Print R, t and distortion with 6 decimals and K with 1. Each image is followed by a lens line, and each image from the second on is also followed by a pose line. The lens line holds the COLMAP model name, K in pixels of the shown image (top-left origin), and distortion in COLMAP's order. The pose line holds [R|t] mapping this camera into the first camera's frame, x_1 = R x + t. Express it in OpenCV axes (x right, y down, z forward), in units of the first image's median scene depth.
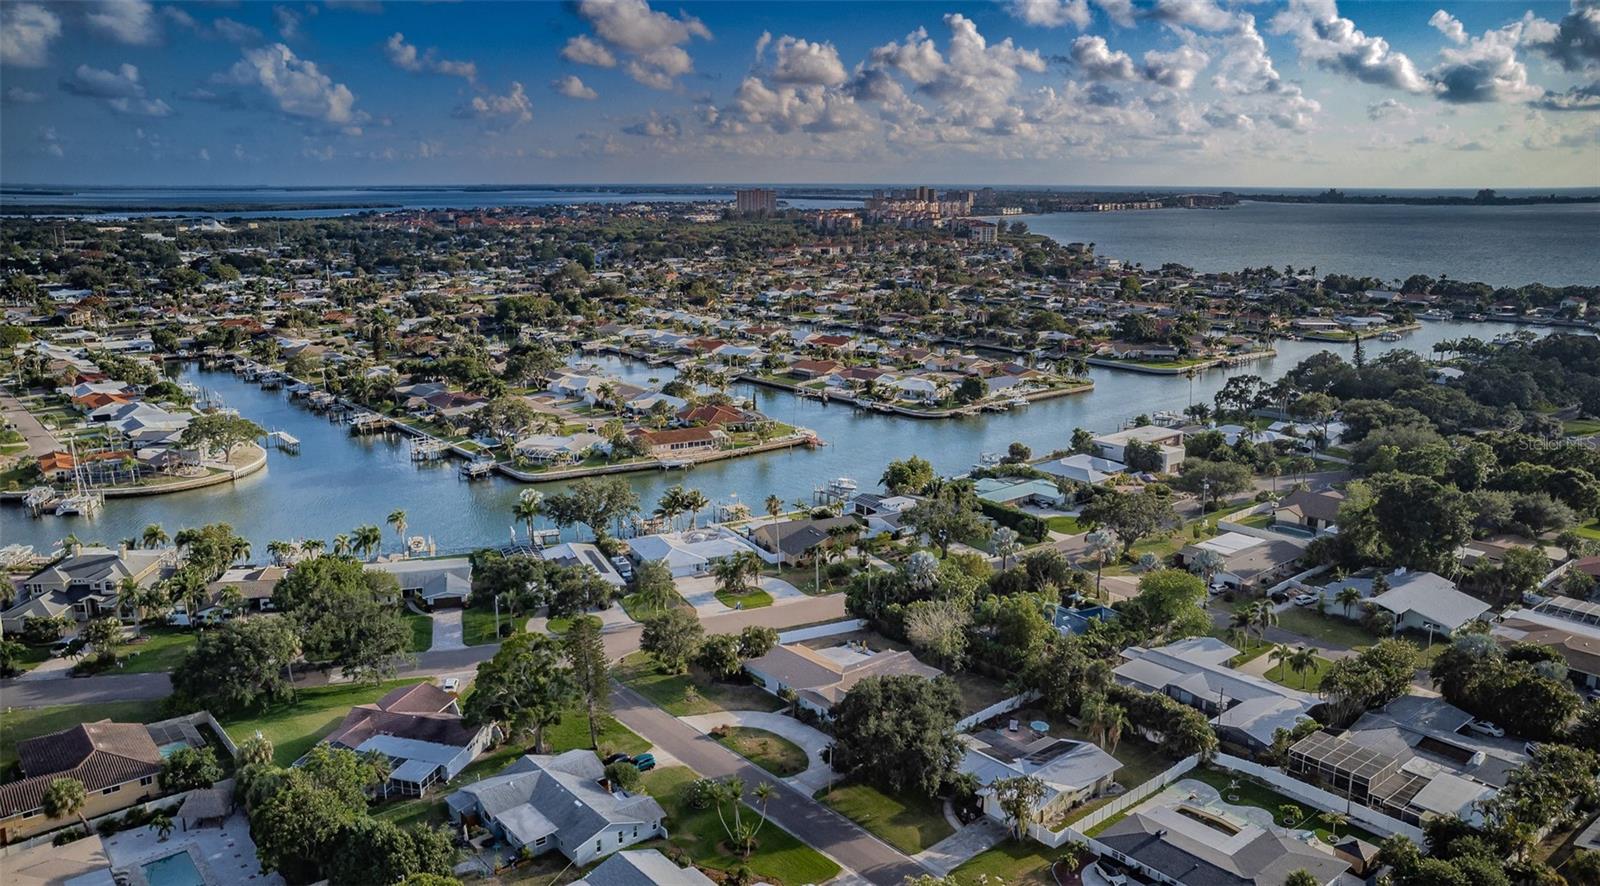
lens RADIAL K [[1200.5, 0, 807.9], [0, 1200.5, 463.5], [0, 0, 1]] dist [-0.120018, 0.167583]
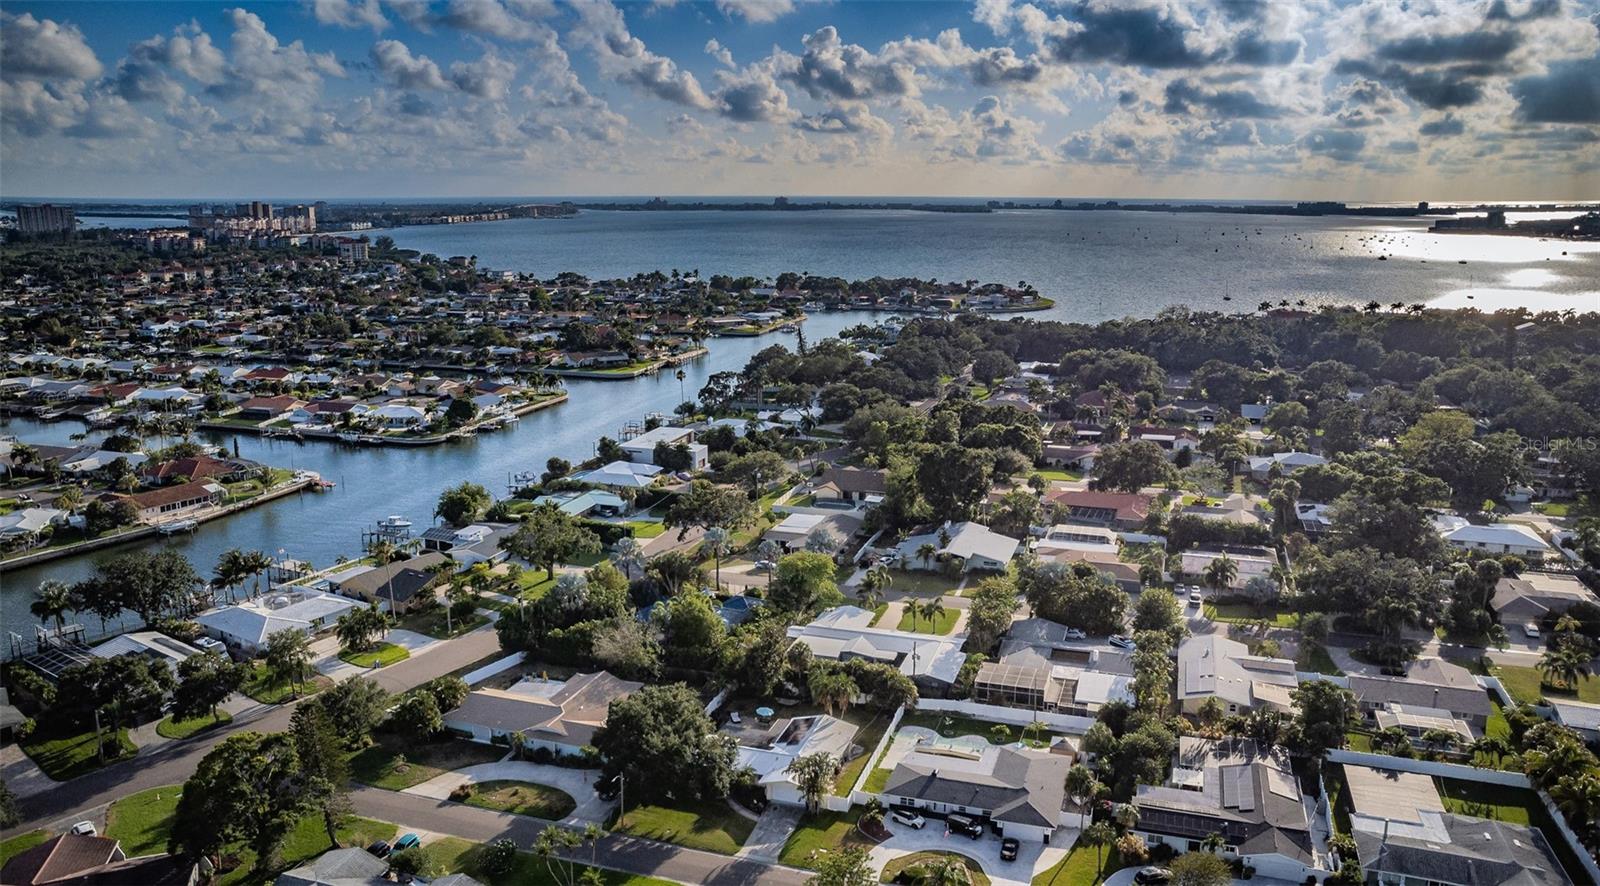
lens RADIAL K [[1200.5, 0, 807.9], [0, 1200.5, 463.5], [0, 0, 1]] dist [-0.120018, 0.167583]
pose [[0.844261, -0.117711, 0.522845, -0.163411], [0.122103, 0.992171, 0.026208, -0.012109], [-0.521837, 0.041714, 0.852025, 0.032976]]
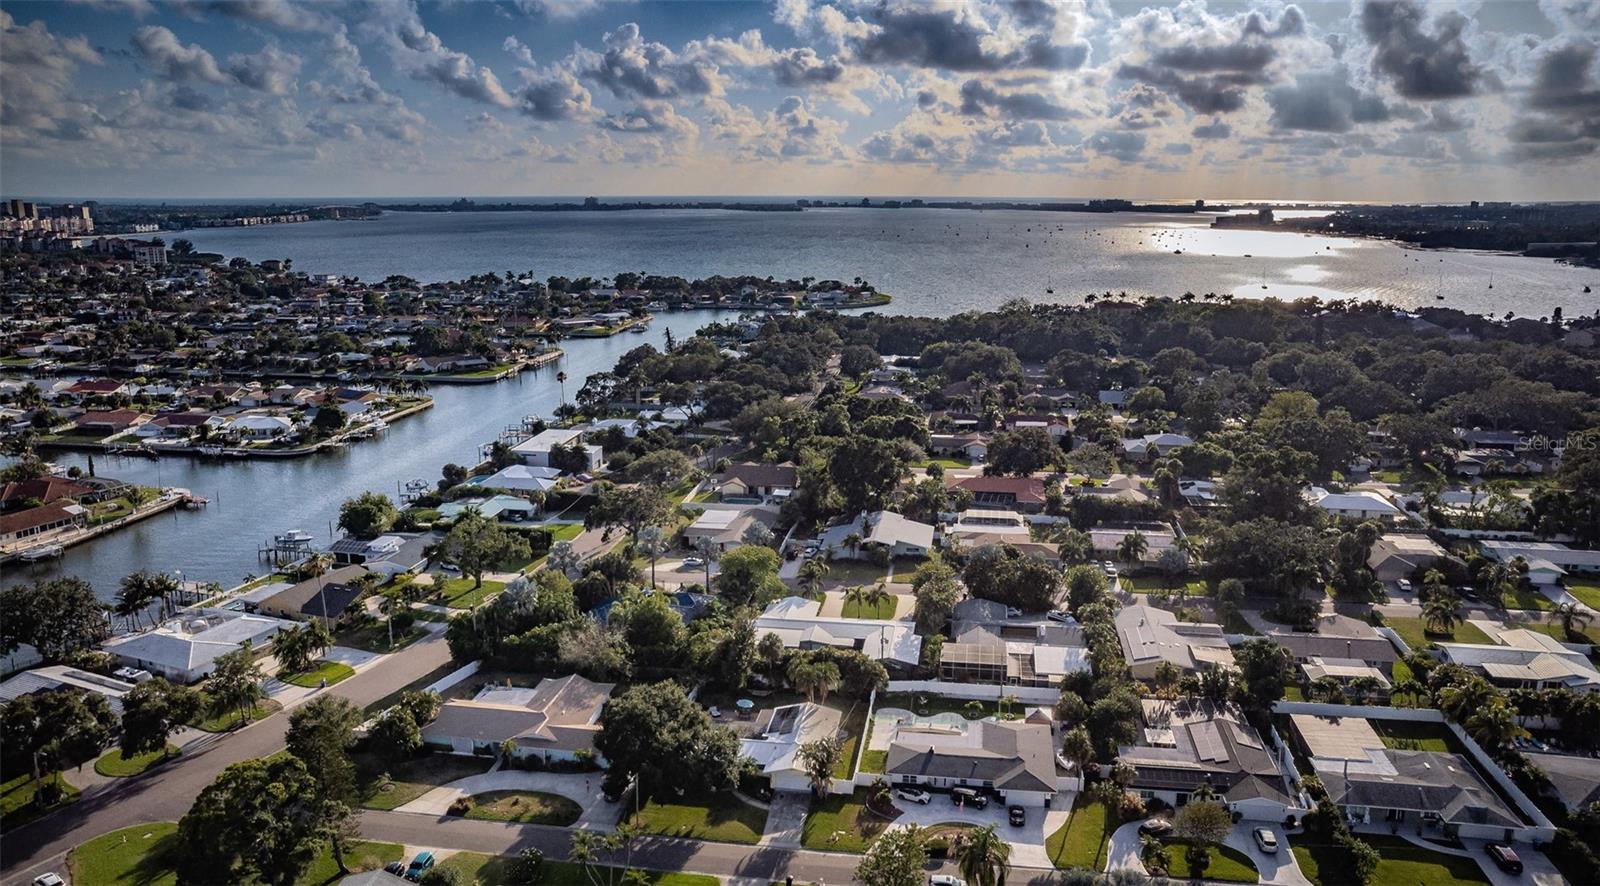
lens RADIAL K [[1200.5, 0, 807.9], [0, 1200.5, 463.5], [0, 0, 1]] dist [-0.120018, 0.167583]
pose [[0.741400, -0.146872, 0.654794, -0.234032], [0.152026, 0.987147, 0.049285, -0.020017], [-0.653616, 0.063006, 0.754199, 0.074149]]
